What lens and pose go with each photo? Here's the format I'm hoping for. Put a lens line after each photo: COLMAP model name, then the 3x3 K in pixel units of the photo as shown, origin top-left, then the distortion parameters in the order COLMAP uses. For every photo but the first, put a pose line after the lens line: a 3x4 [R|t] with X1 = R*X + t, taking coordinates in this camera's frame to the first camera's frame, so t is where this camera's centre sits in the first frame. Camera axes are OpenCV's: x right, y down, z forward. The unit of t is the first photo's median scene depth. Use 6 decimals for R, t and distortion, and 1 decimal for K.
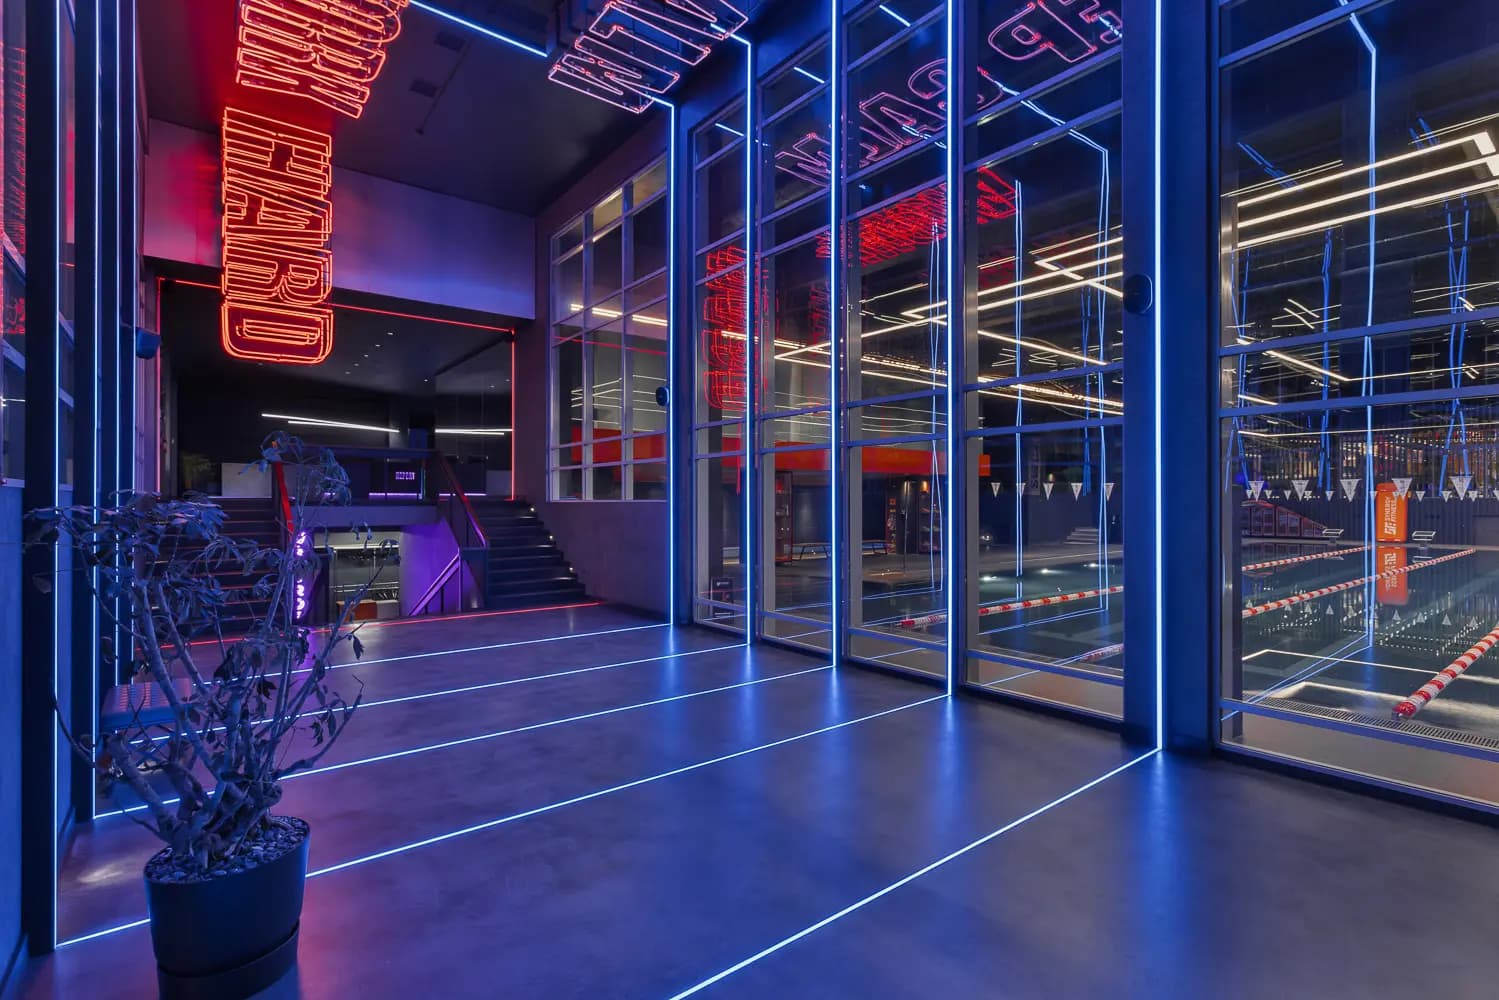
lens RADIAL K [[716.1, 0, 749.5], [0, 716.1, 500.0], [0, 0, 1]] dist [0.001939, 0.000174]
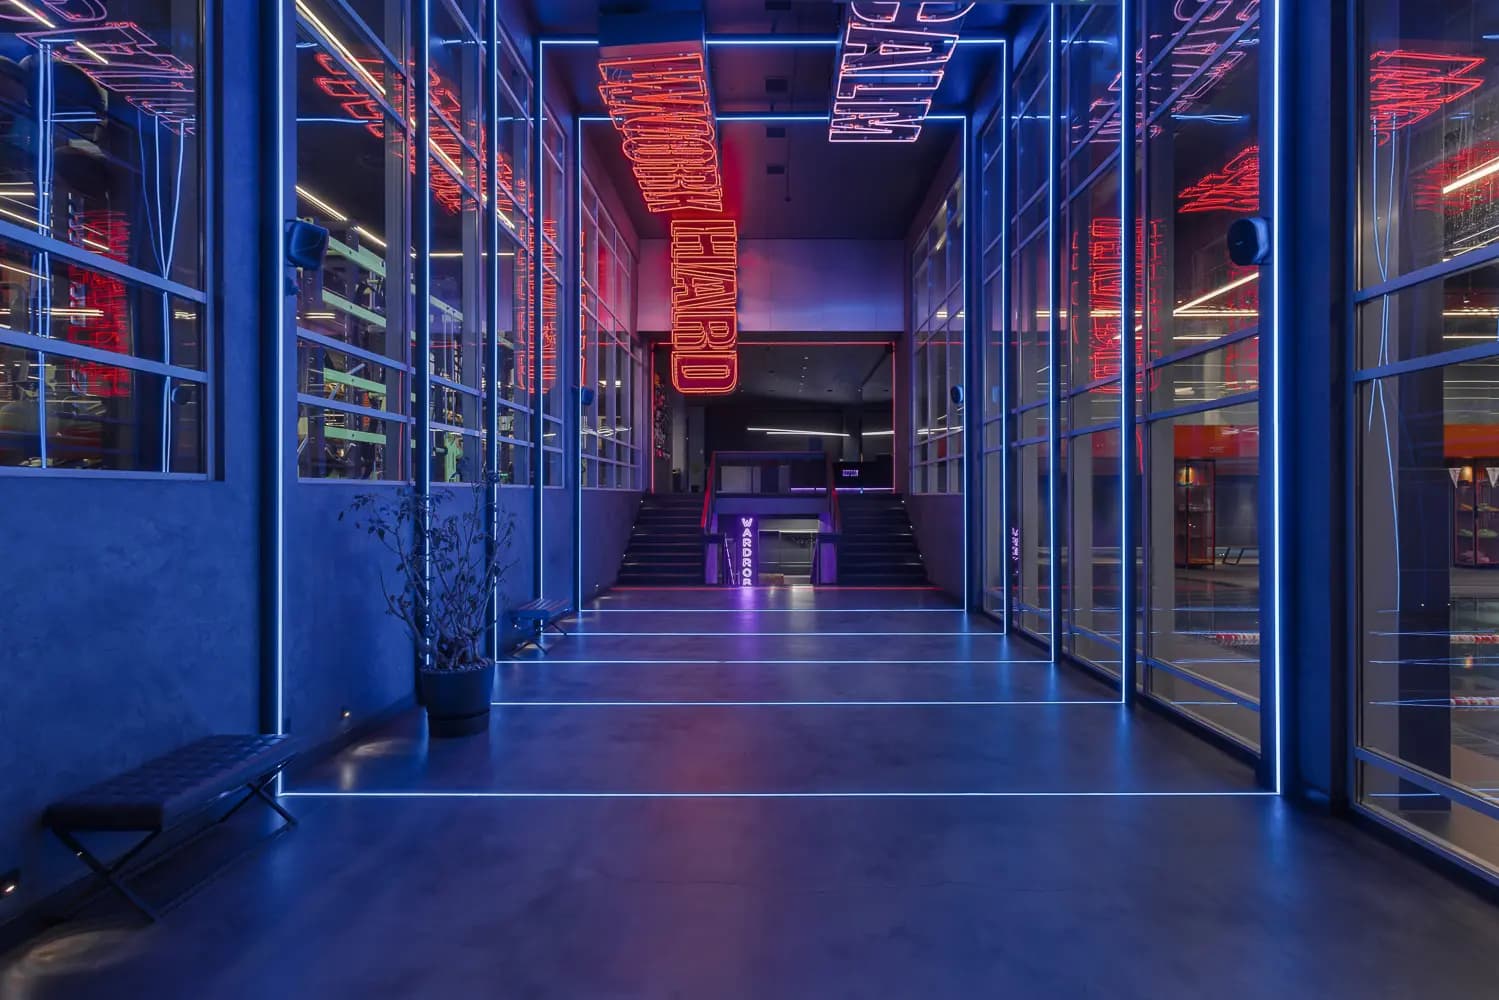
lens RADIAL K [[711.8, 0, 753.1], [0, 711.8, 493.0], [0, 0, 1]] dist [0.002517, 0.000386]
pose [[0.772855, -0.001565, -0.634580, 0.284383], [0.000263, 0.999998, -0.002146, 0.002727], [0.634582, 0.001492, 0.772854, -0.002667]]
